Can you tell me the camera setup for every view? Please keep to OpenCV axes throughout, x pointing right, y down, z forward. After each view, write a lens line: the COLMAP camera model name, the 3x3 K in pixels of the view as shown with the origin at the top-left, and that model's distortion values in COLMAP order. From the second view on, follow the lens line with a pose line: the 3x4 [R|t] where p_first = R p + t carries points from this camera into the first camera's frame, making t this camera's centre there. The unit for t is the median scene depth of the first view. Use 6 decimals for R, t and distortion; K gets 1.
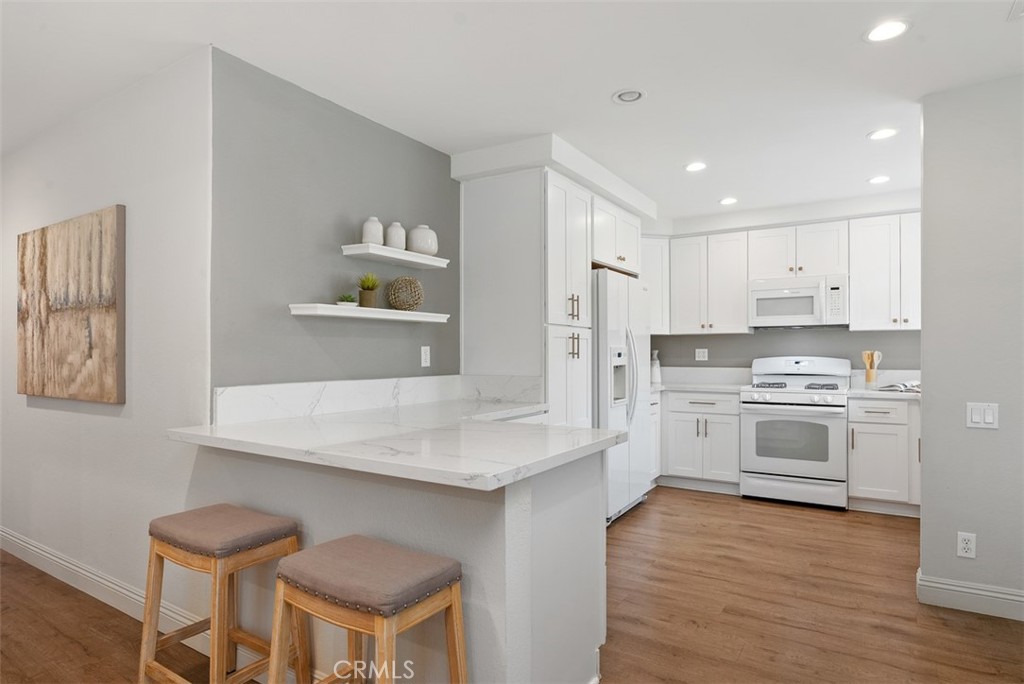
lens RADIAL K [[581.7, 0, 505.8], [0, 581.7, 352.5], [0, 0, 1]] dist [-0.006708, 0.003788]
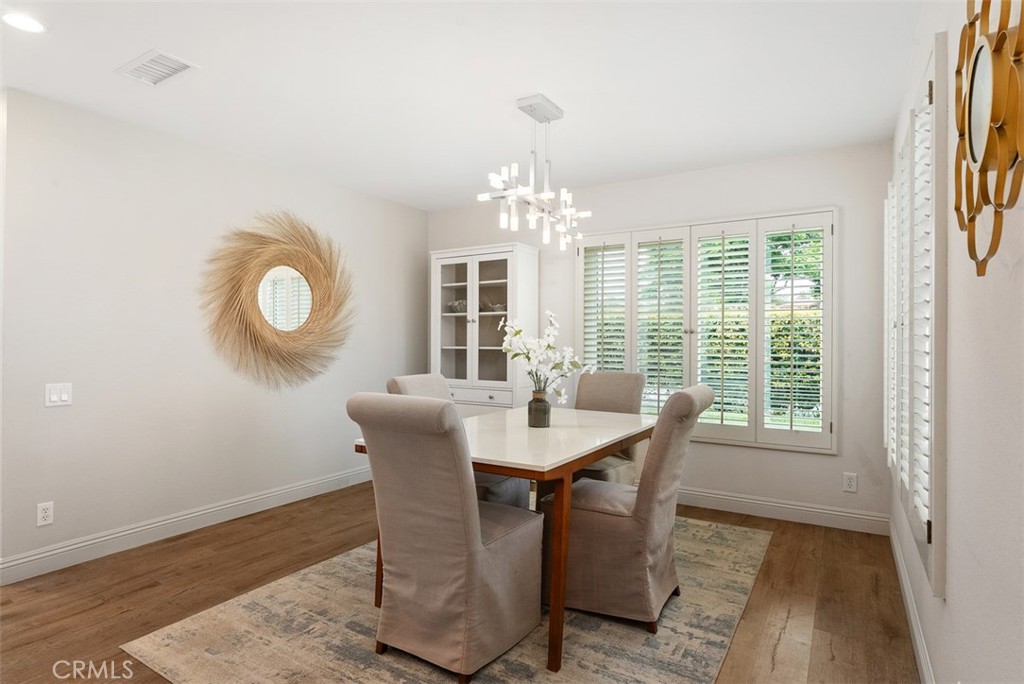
lens RADIAL K [[547.5, 0, 523.4], [0, 547.5, 337.6], [0, 0, 1]] dist [-0.018730, 0.004001]
pose [[-0.036258, 0.007749, 0.999312, -0.172270], [-0.005113, 0.999955, -0.007940, 0.000459], [-0.999329, -0.005397, -0.036216, 0.084568]]
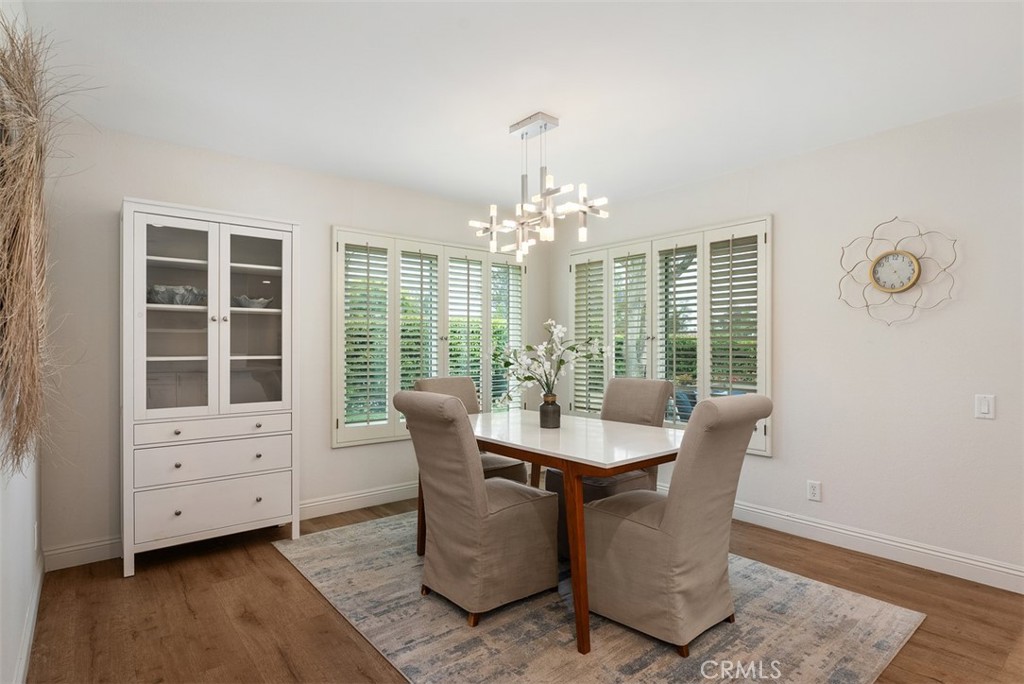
lens RADIAL K [[547.5, 0, 467.8], [0, 547.5, 344.0], [0, 0, 1]] dist [-0.018730, 0.004001]
pose [[-0.951048, 0.006265, 0.308979, 0.367111], [0.004438, 0.999968, -0.006614, -0.000676], [-0.309011, -0.004919, -0.951046, 0.738914]]
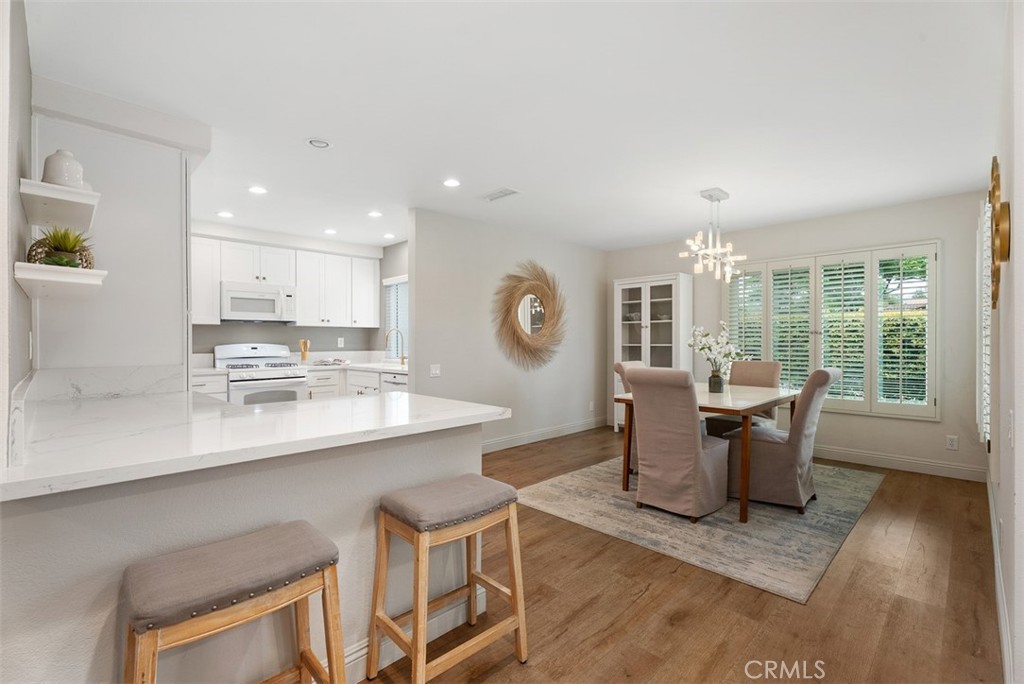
lens RADIAL K [[462.7, 0, 516.1], [0, 462.7, 340.8], [0, 0, 1]] dist [0.007696, -0.001791]
pose [[0.204707, 0.000797, 0.978823, -0.482273], [0.000274, 1.000000, -0.000872, 0.001788], [-0.978823, 0.000446, 0.204707, 0.238792]]
